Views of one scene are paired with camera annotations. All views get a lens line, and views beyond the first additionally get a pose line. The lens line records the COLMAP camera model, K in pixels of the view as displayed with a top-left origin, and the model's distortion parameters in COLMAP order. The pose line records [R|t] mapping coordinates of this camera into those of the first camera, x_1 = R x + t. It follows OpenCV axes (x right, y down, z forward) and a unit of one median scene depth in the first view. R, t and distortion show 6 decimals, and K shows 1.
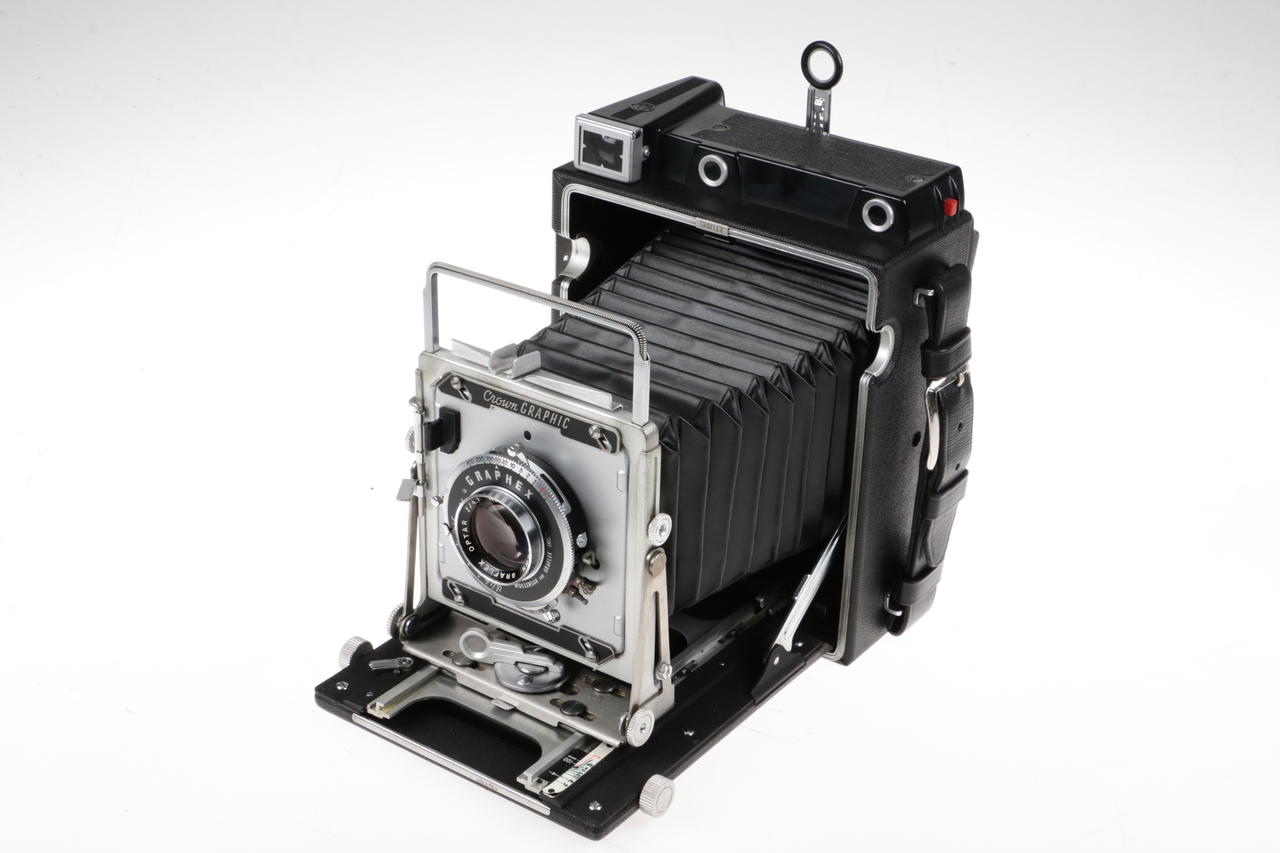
lens RADIAL K [[2105.3, 0, 640.0], [0, 2105.3, 426.5], [0, 0, 1]] dist [-0.017433, -0.021638]
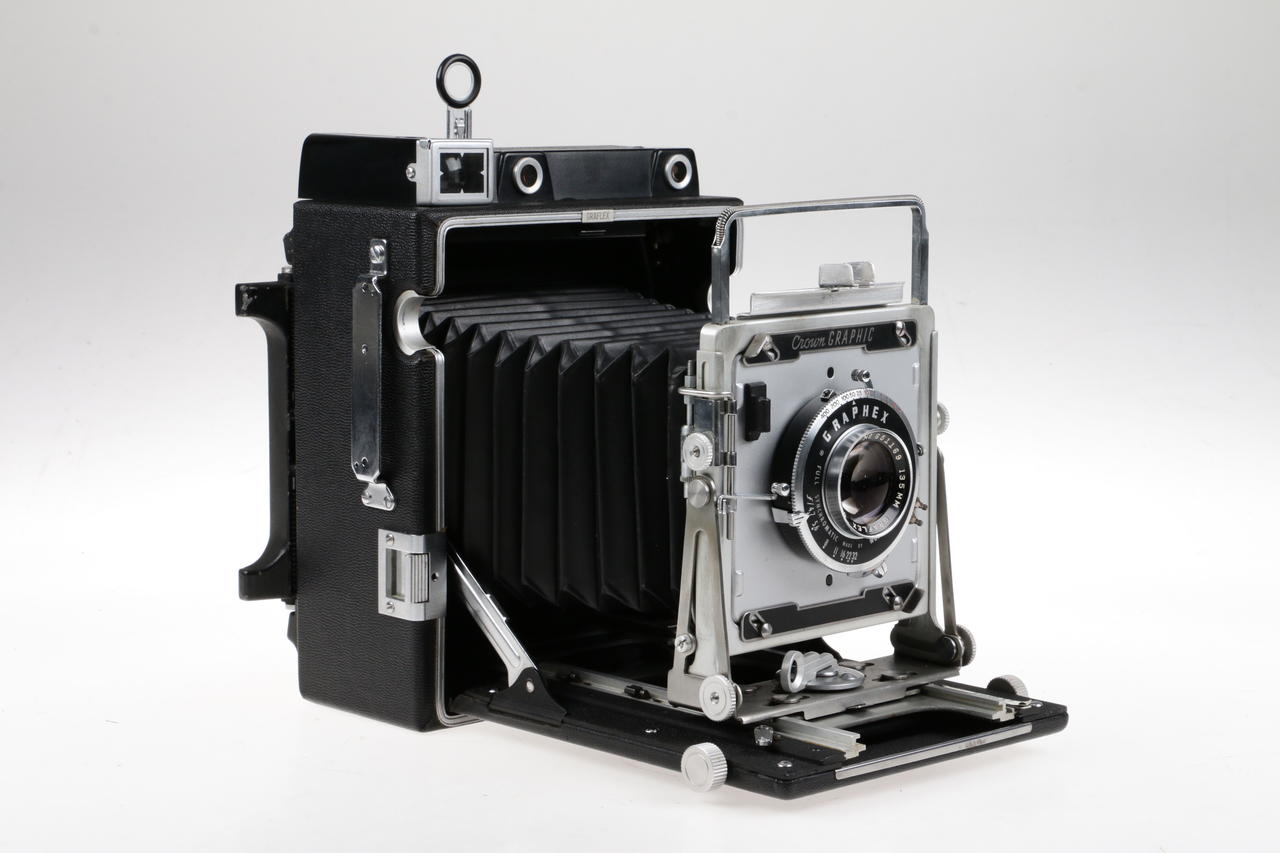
lens RADIAL K [[2779.4, 0, 640.0], [0, 2779.4, 426.5], [0, 0, 1]] dist [0.093119, 0.118901]
pose [[0.182261, -0.150617, 0.971646, -1.169494], [0.450548, 0.891140, 0.053624, -0.072055], [-0.873949, 0.427999, 0.230281, 0.766349]]
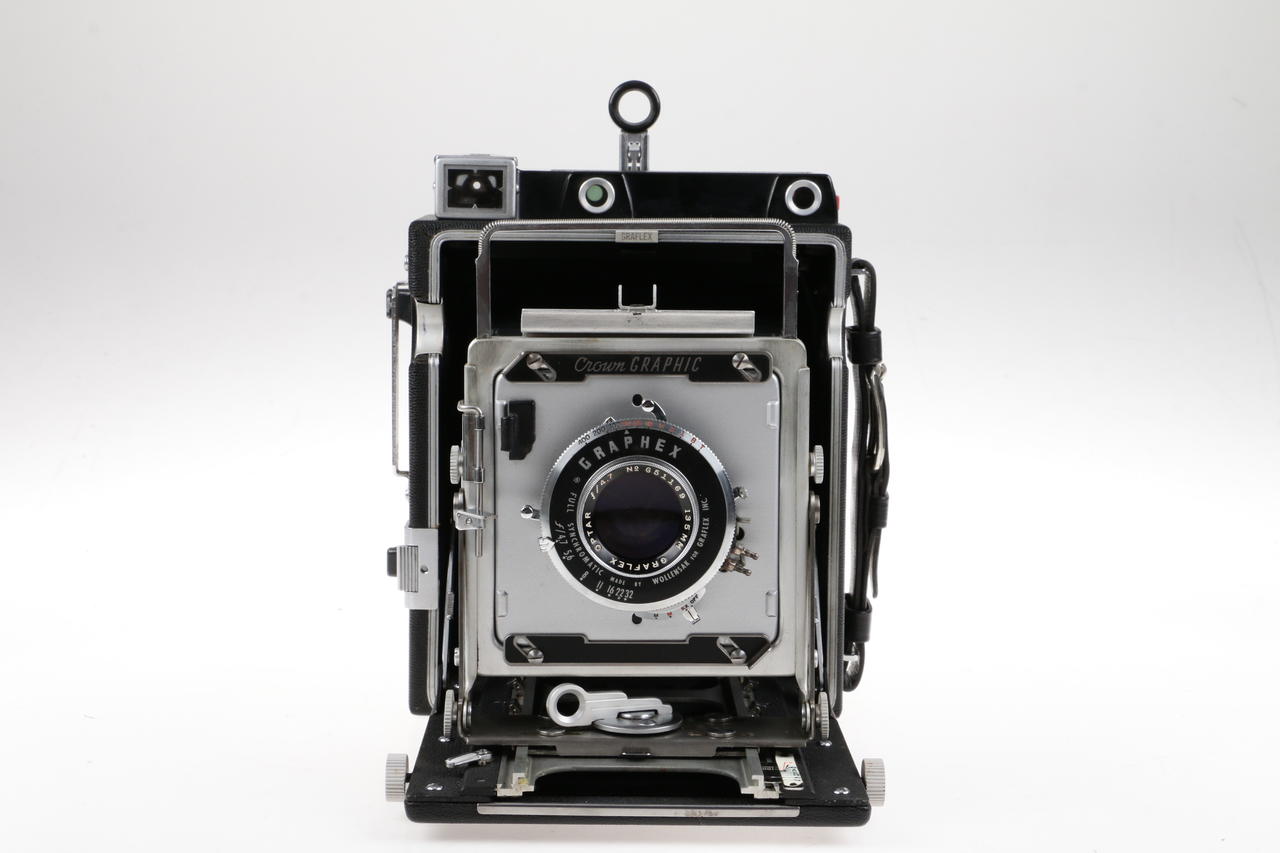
lens RADIAL K [[2431.0, 0, 640.0], [0, 2431.0, 426.5], [0, 0, 1]] dist [0.104901, 0.039866]
pose [[0.799069, -0.087514, 0.594836, -0.612407], [0.285050, 0.926235, -0.246649, 0.246791], [-0.529373, 0.366647, 0.765071, 0.231041]]
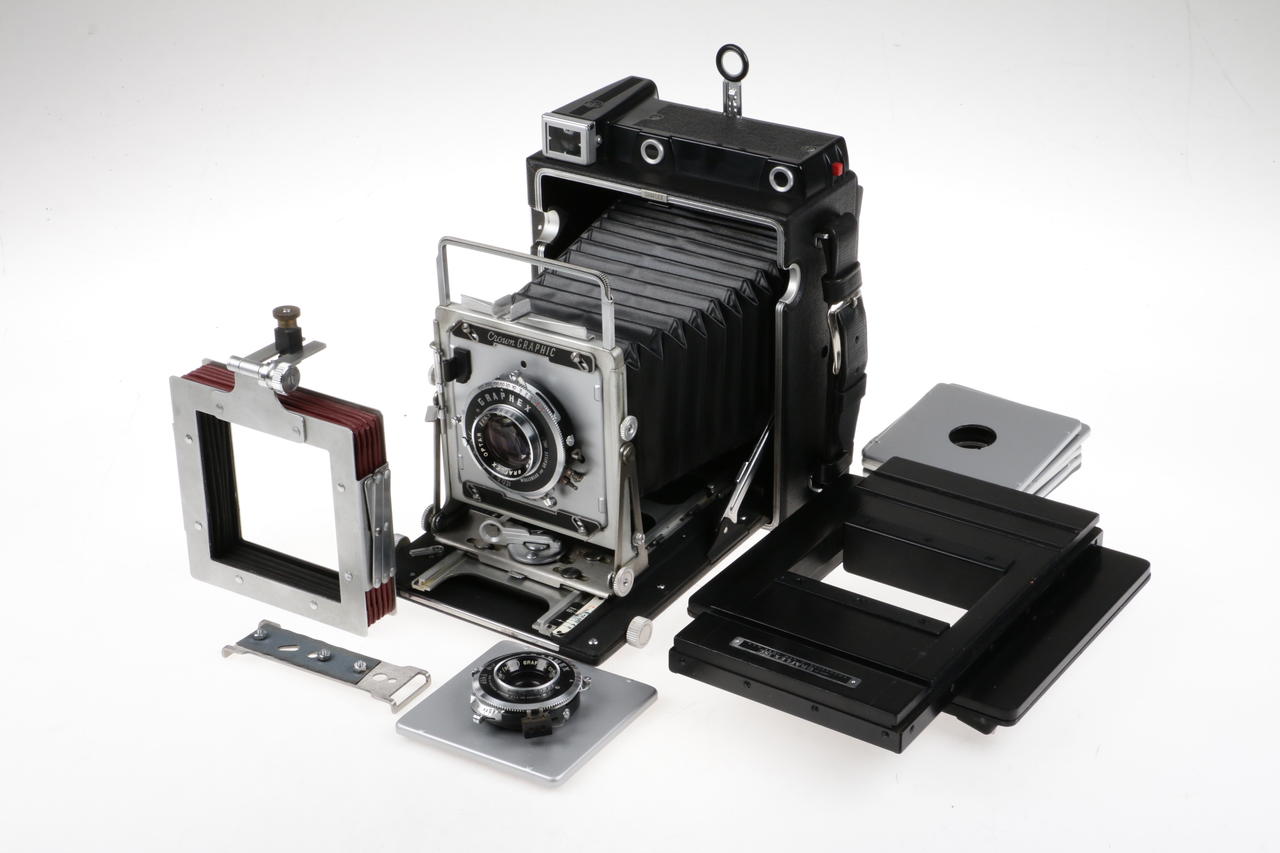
lens RADIAL K [[2177.3, 0, 640.0], [0, 2177.3, 426.5], [0, 0, 1]] dist [0.024122, 0.011412]
pose [[0.997781, -0.064109, 0.017970, -0.007511], [0.063849, 0.997852, 0.014676, 0.026246], [-0.018872, -0.013496, 0.999731, -0.339603]]
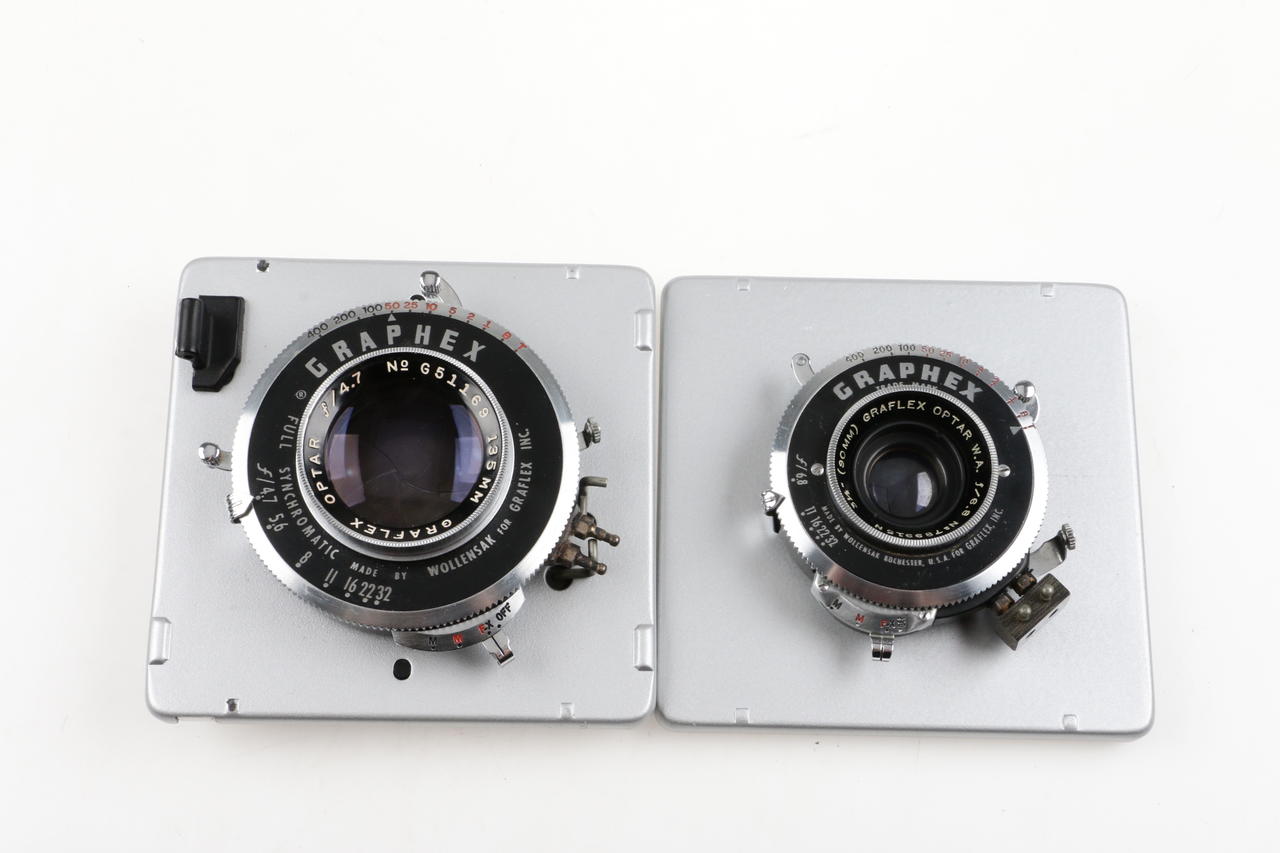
lens RADIAL K [[2105.3, 0, 640.0], [0, 2105.3, 426.5], [0, 0, 1]] dist [-0.017433, -0.021638]
pose [[0.780580, 0.187801, 0.596176, -0.294525], [0.294086, 0.731287, -0.615412, 0.338484], [-0.551551, 0.655706, 0.515598, 0.690268]]
